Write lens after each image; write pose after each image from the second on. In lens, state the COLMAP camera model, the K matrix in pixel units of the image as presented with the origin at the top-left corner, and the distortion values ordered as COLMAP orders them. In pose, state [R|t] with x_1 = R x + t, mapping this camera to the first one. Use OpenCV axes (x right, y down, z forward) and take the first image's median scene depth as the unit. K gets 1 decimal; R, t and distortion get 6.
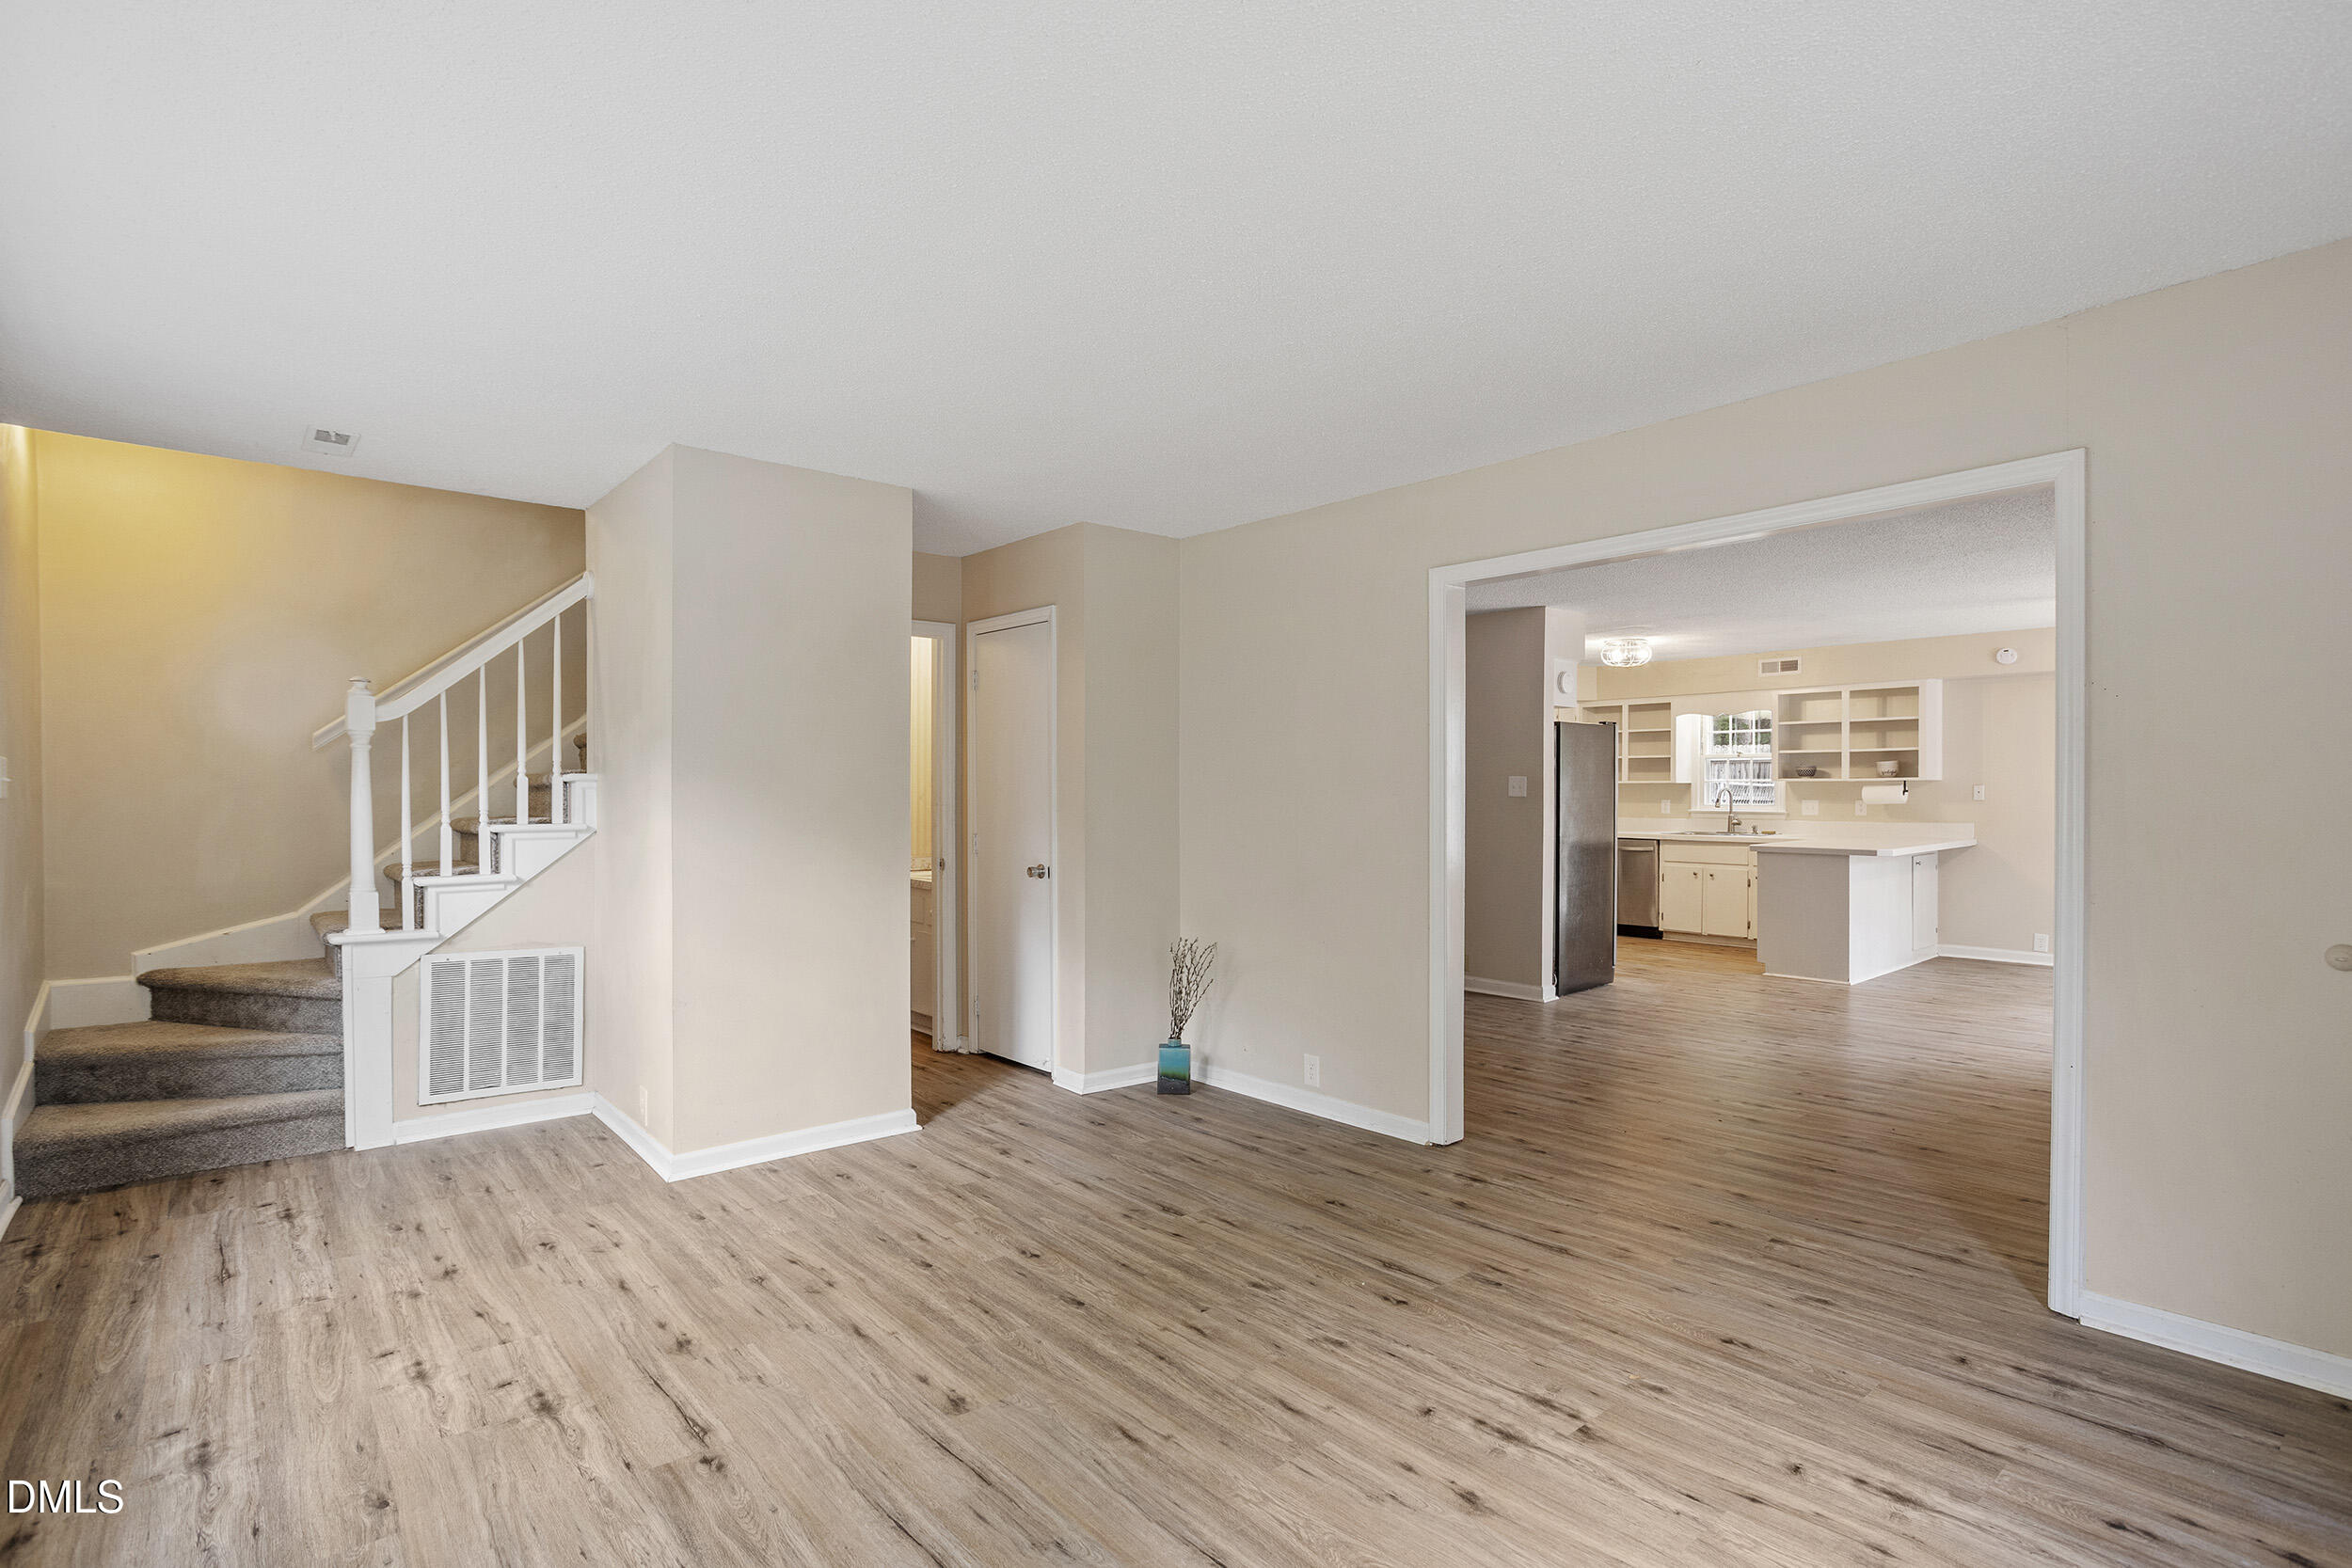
lens RADIAL K [[1157.8, 0, 1182.5], [0, 1157.8, 794.3], [0, 0, 1]] dist [-0.057811, 0.038012]
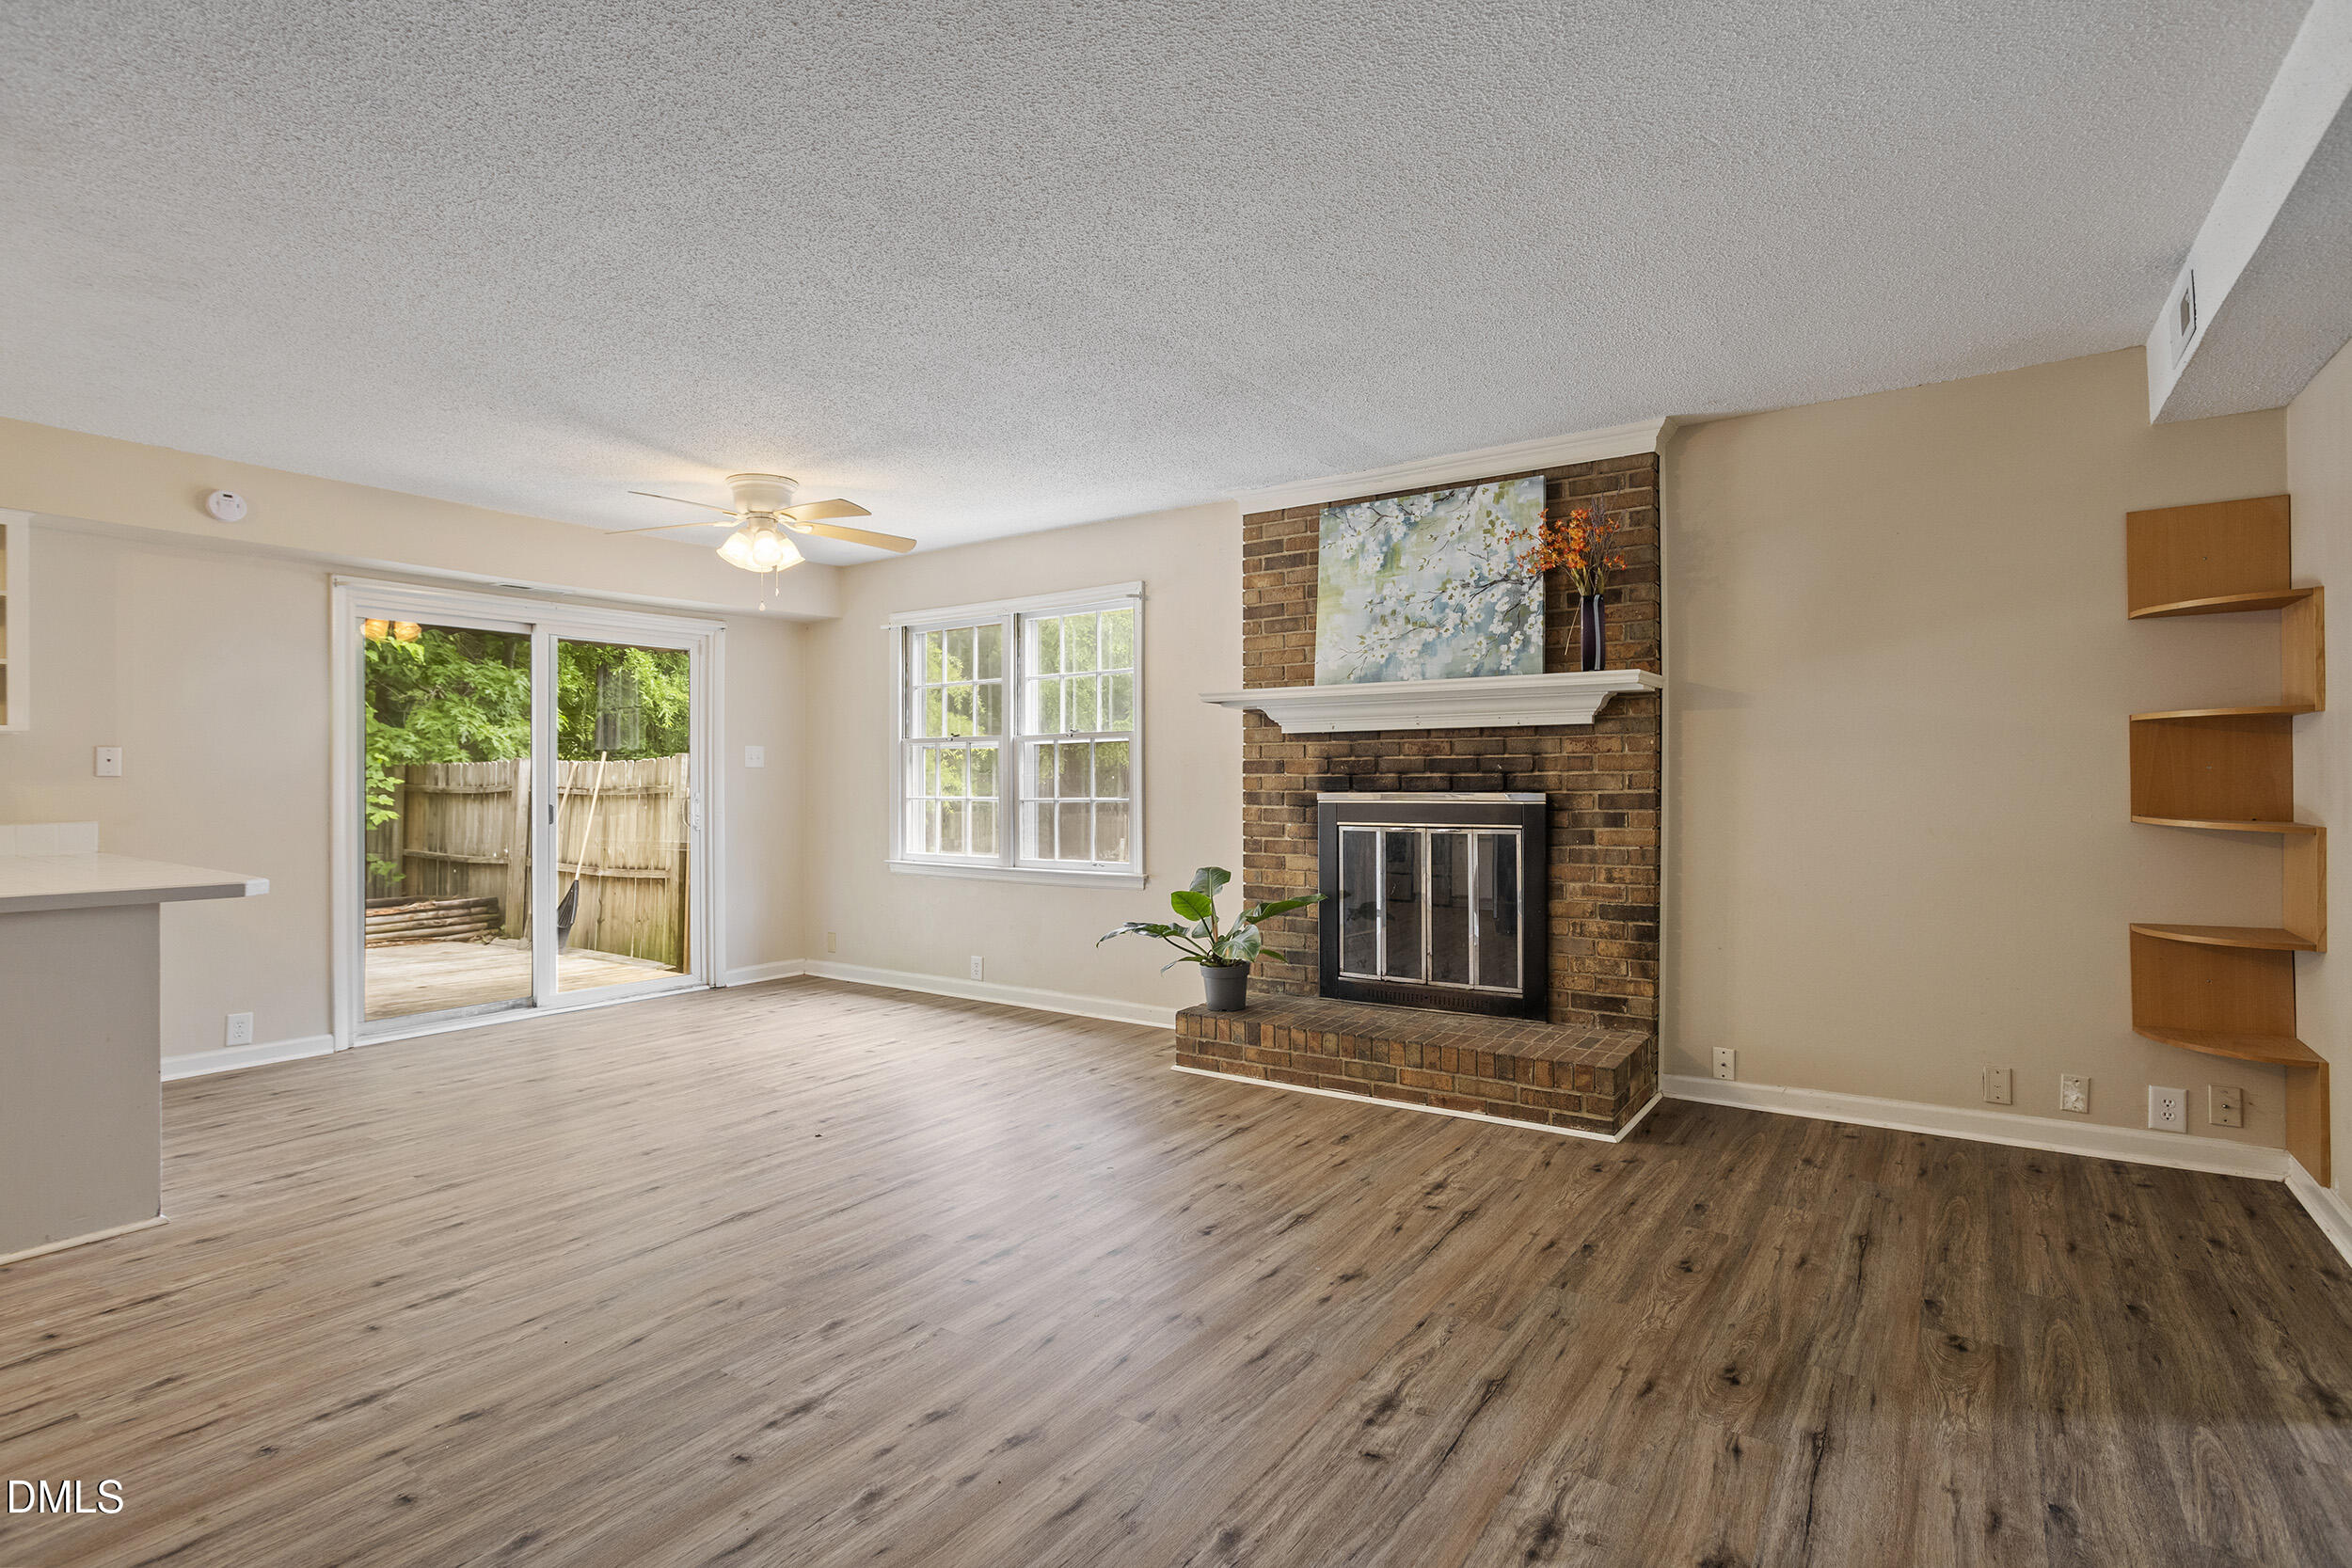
lens RADIAL K [[1142.0, 0, 1176.0], [0, 1142.0, 784.0], [0, 0, 1]] dist [-0.048123, 0.030395]
pose [[-0.251883, 0.000635, 0.967757, 0.093116], [0.008524, 0.999962, 0.001562, 0.011405], [-0.967720, 0.008642, -0.251879, 0.642721]]
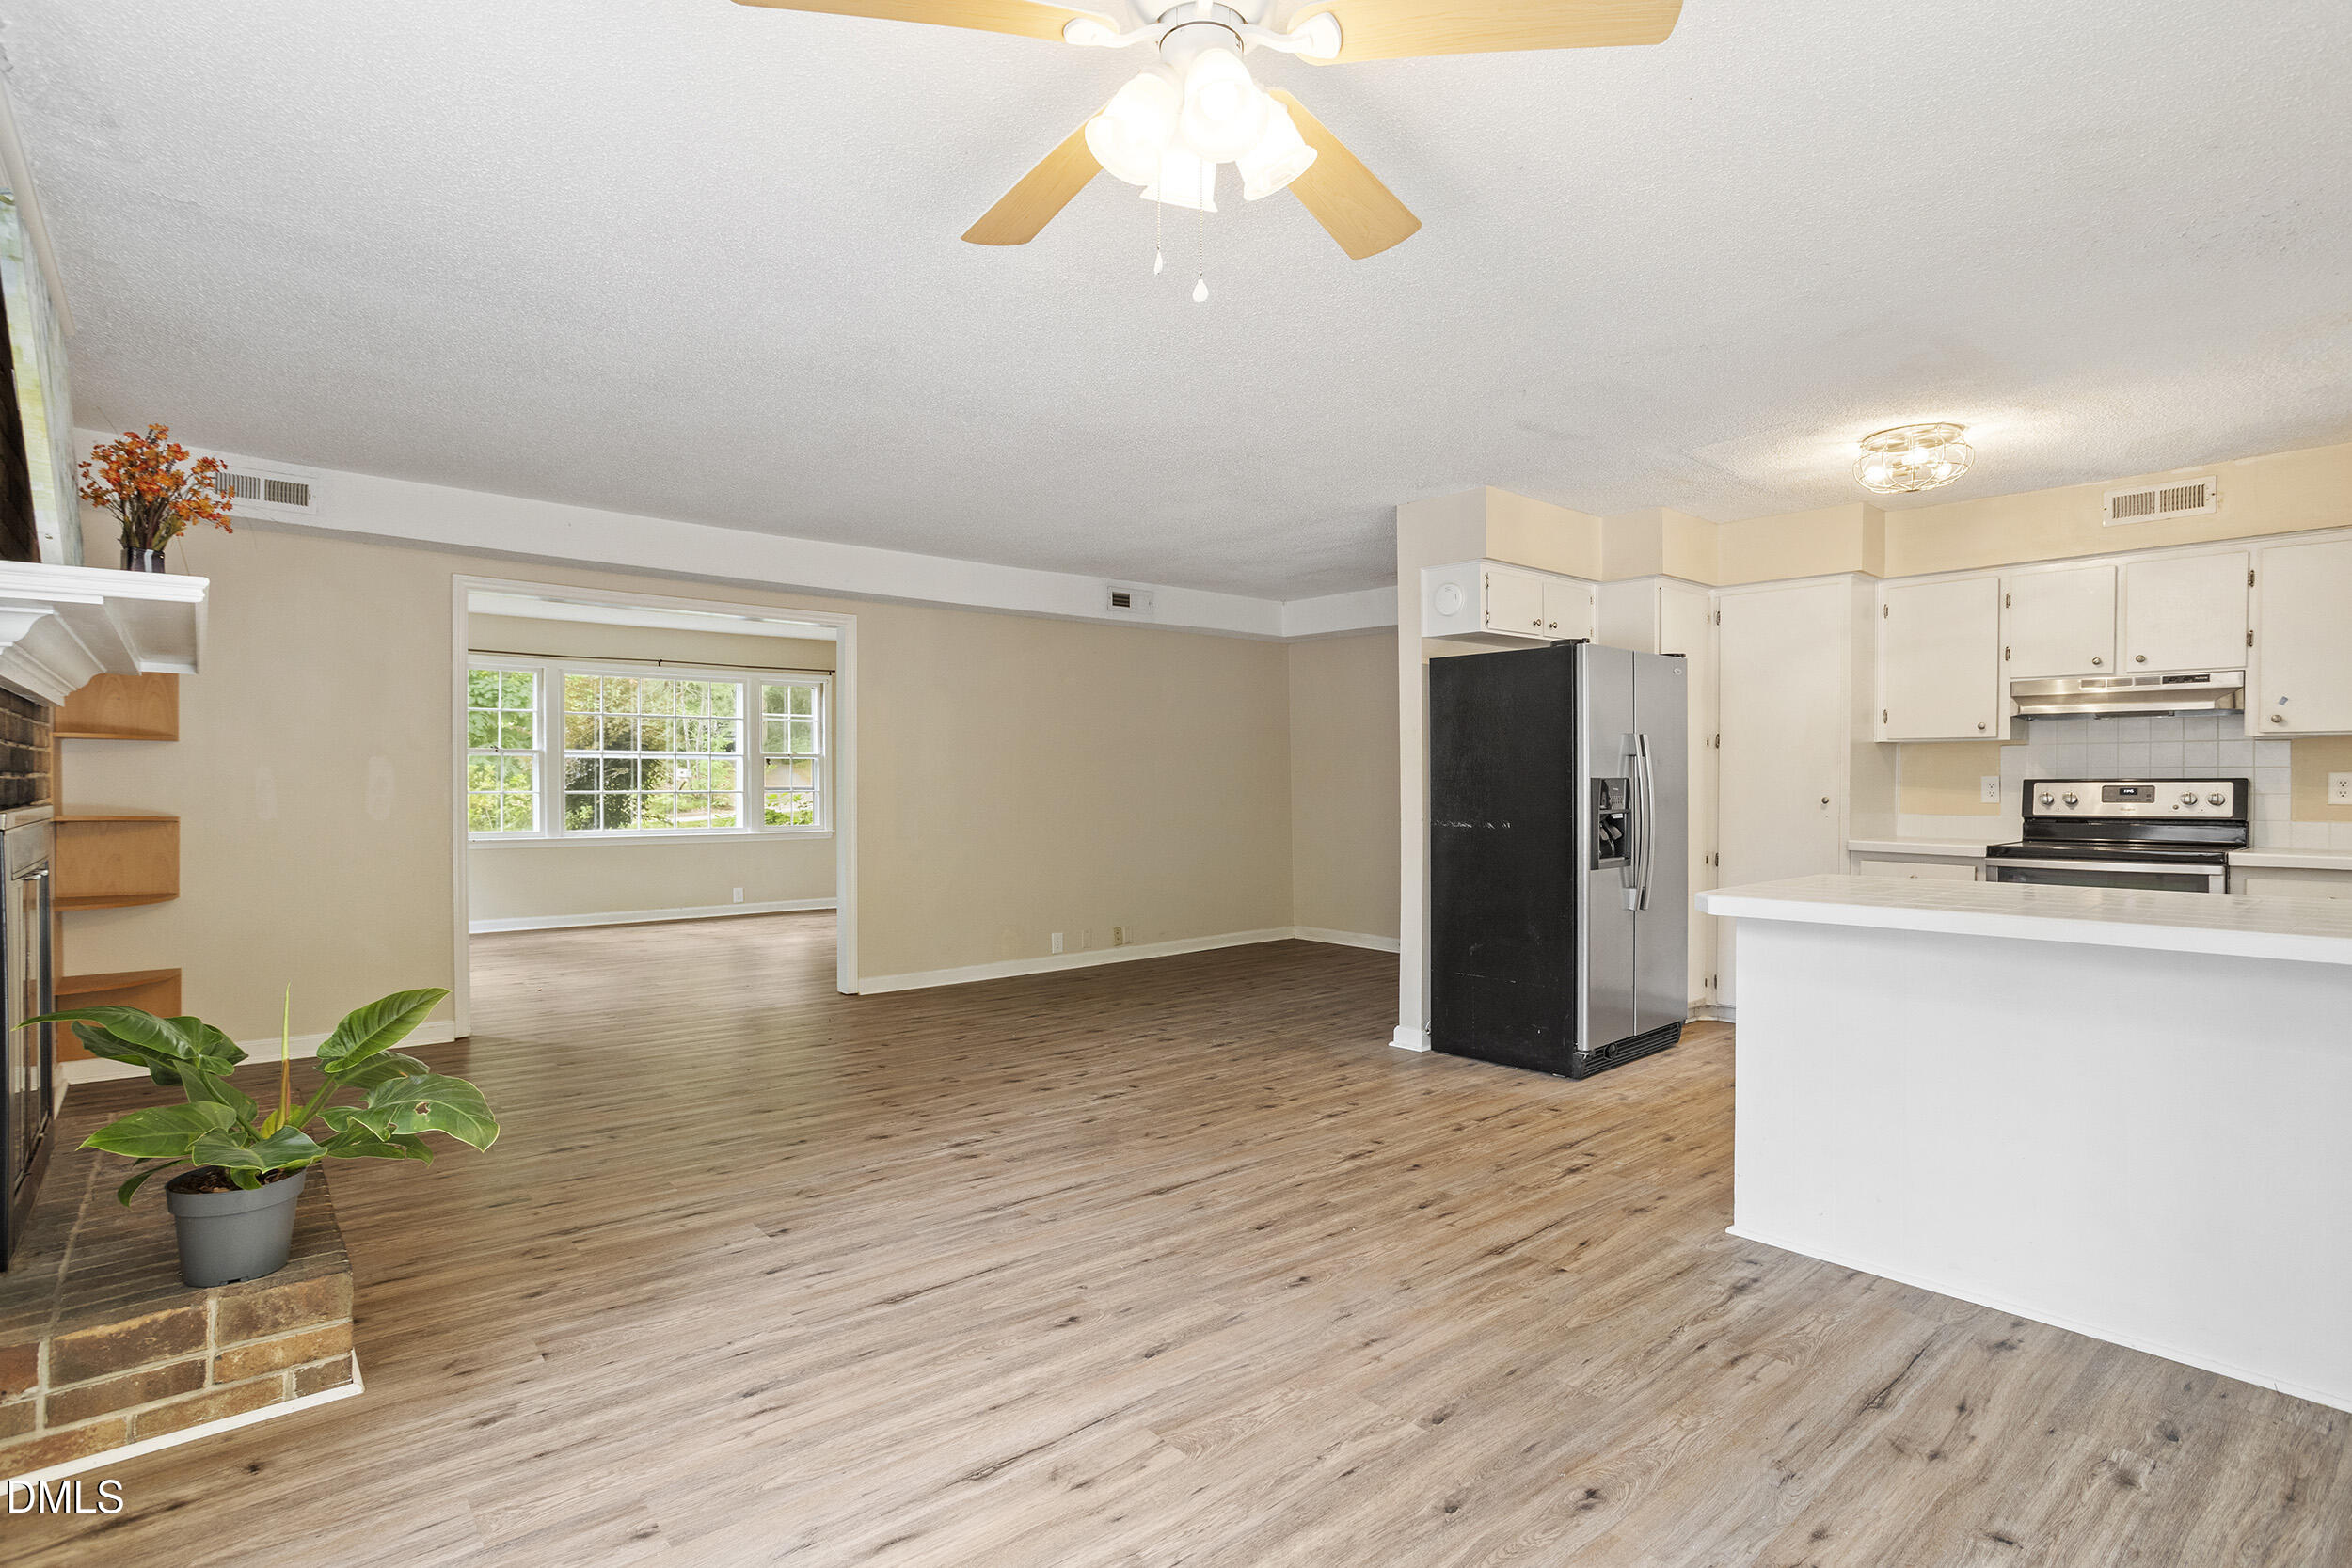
lens RADIAL K [[1157.8, 0, 1182.5], [0, 1157.8, 794.3], [0, 0, 1]] dist [-0.057811, 0.038012]
pose [[-0.001967, 0.013031, -0.999913, 0.838598], [-0.003312, 0.999910, 0.013037, 0.008581], [0.999993, 0.003337, -0.001924, 0.693112]]
